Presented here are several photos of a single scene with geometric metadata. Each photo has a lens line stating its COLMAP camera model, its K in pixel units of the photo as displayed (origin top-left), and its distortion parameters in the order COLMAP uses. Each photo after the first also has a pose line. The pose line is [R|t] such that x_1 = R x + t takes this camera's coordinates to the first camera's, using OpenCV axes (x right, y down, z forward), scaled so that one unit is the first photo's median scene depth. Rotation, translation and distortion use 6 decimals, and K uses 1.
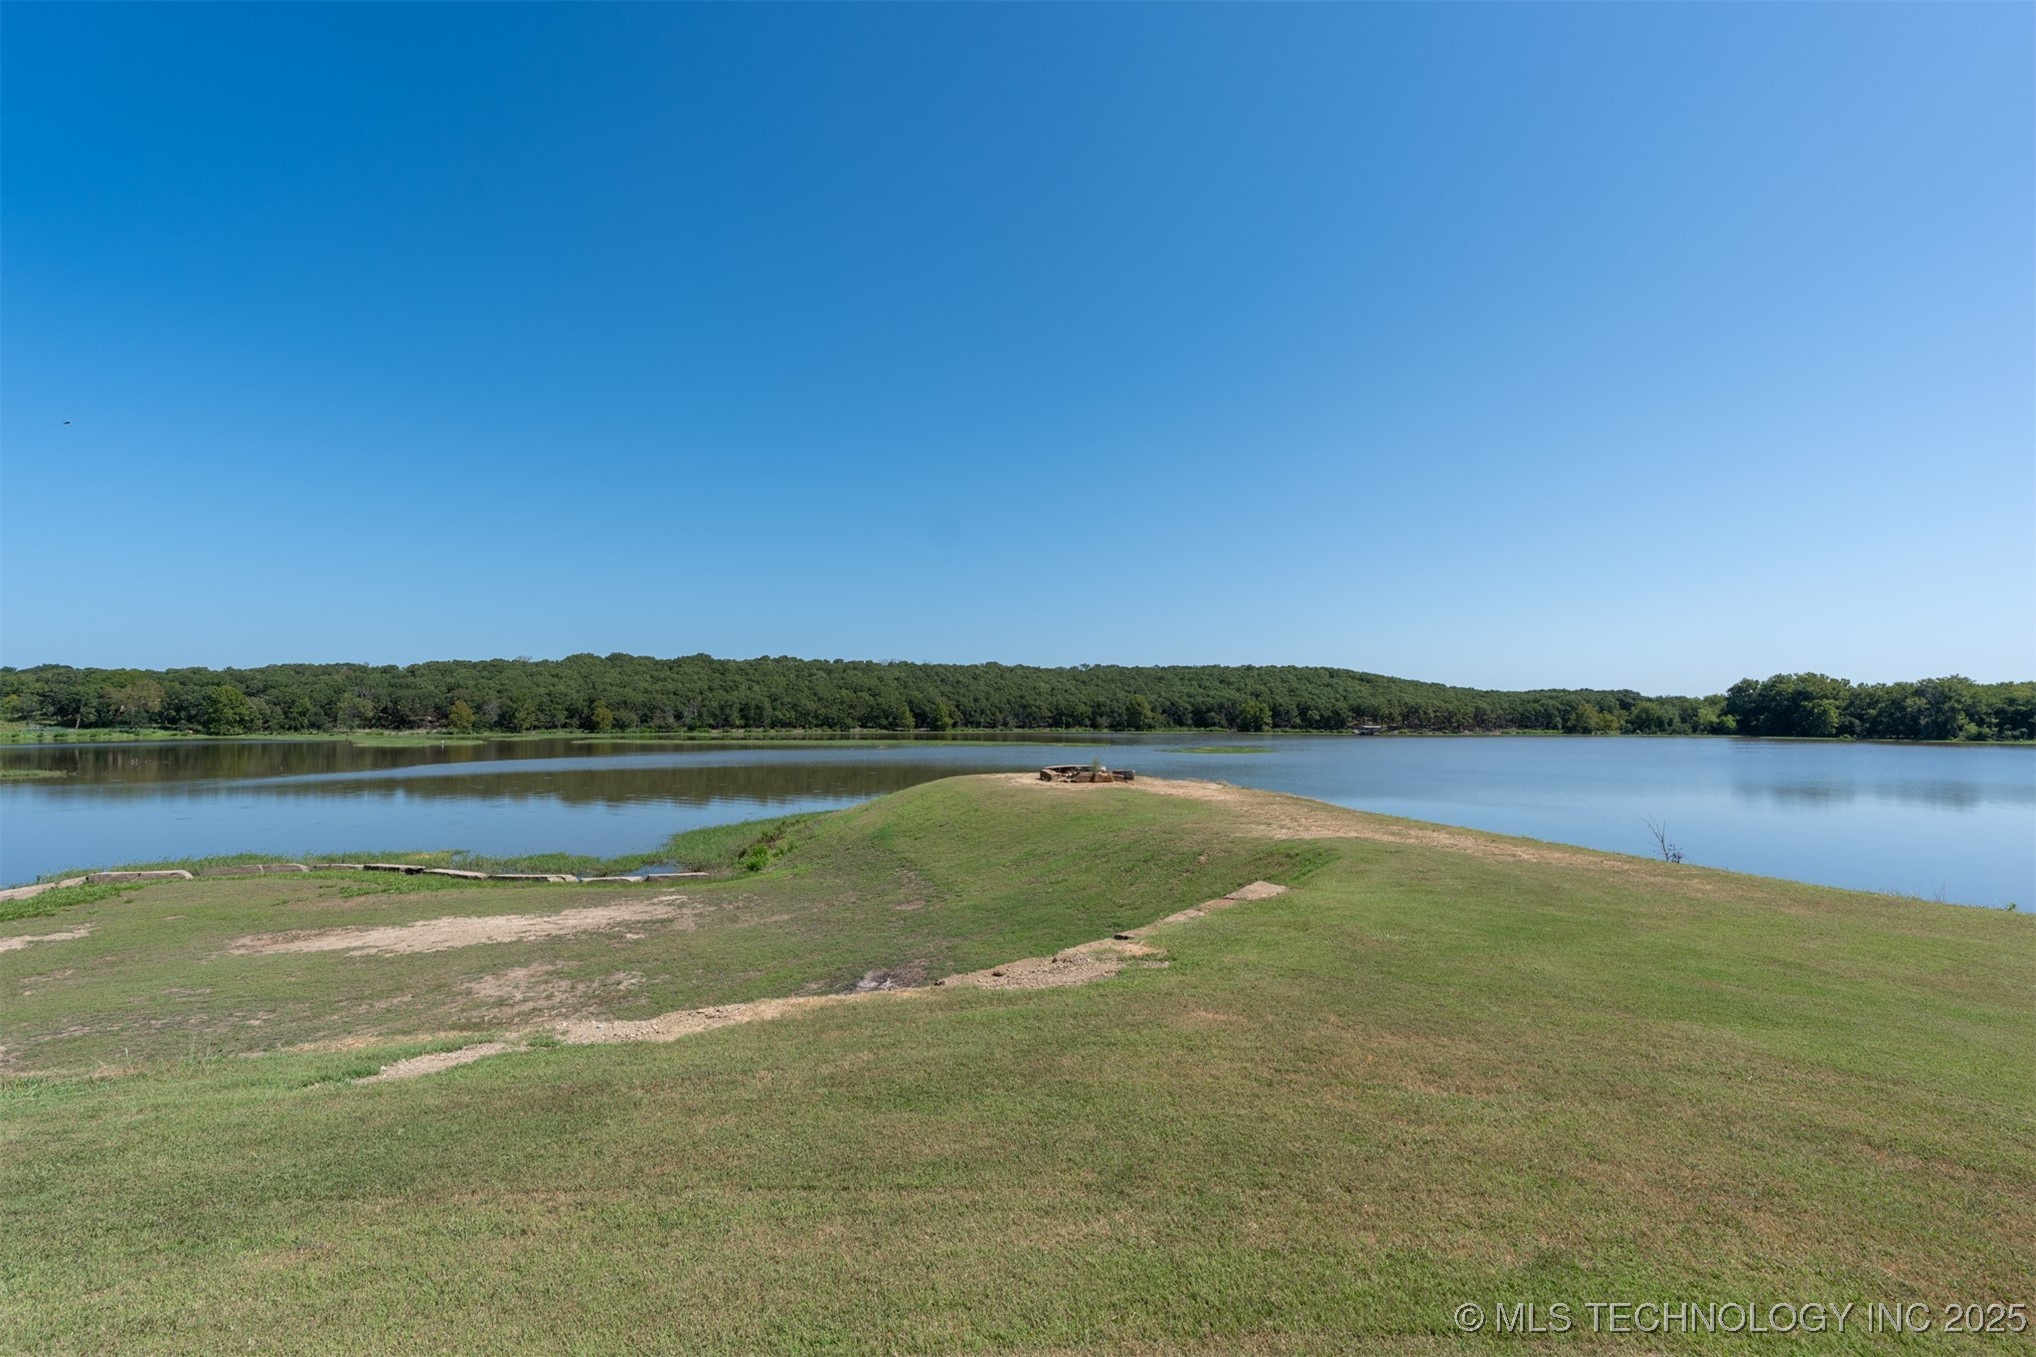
lens RADIAL K [[918.4, 0, 1013.5], [0, 918.4, 679.2], [0, 0, 1]] dist [-0.003586, 0.001641]
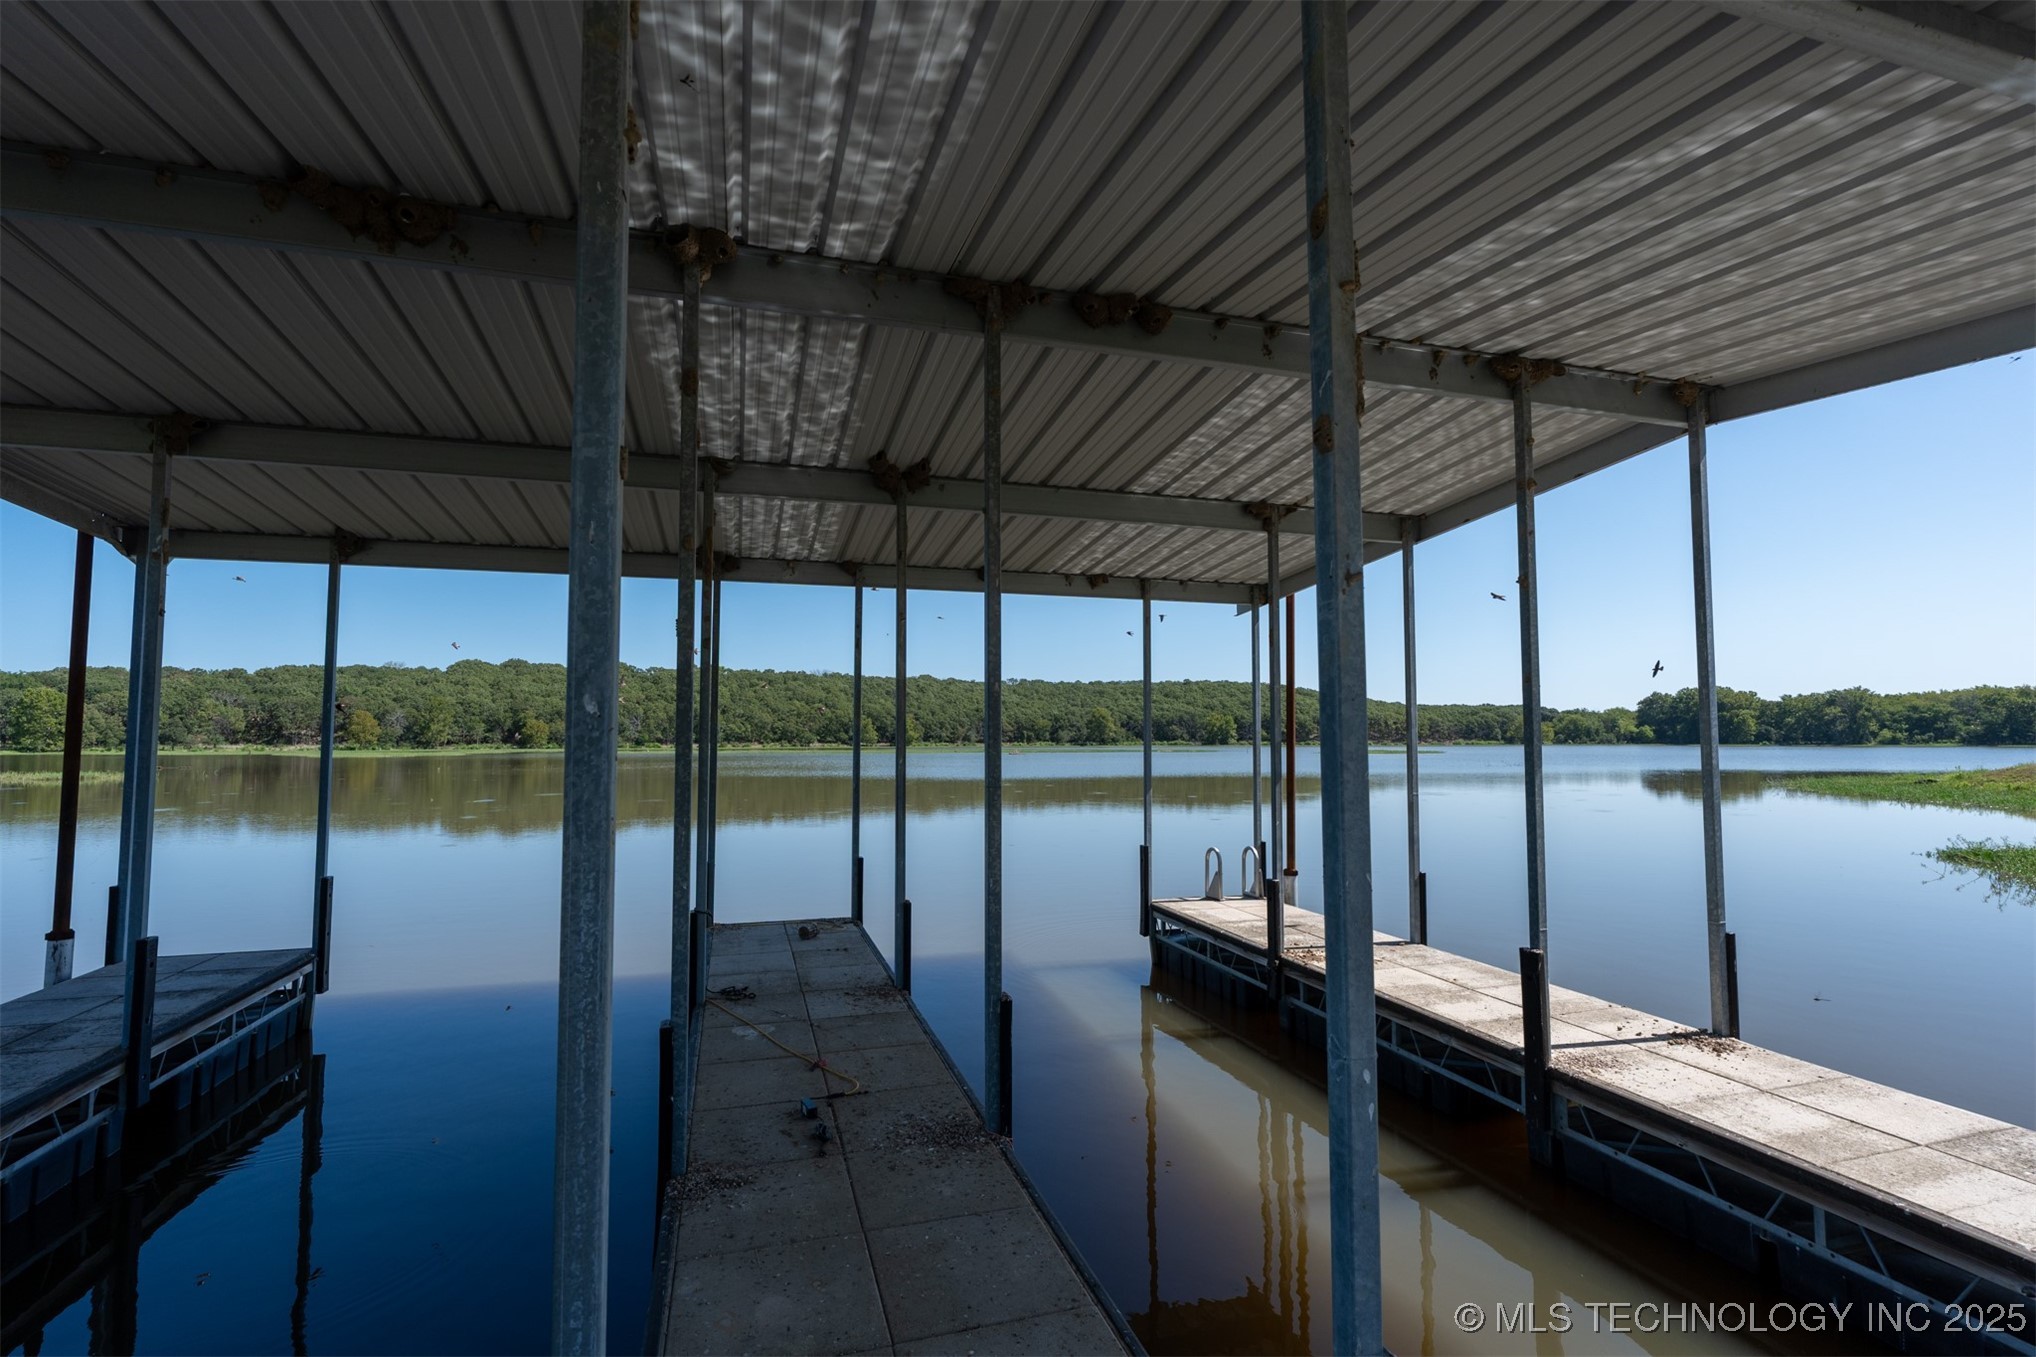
lens RADIAL K [[918.8, 0, 1012.7], [0, 918.8, 676.2], [0, 0, 1]] dist [-0.006531, 0.001441]
pose [[0.983010, 0.007458, 0.183400, -0.149579], [-0.002296, 0.999596, -0.028344, 0.013018], [-0.183537, 0.027442, 0.982630, 0.071398]]
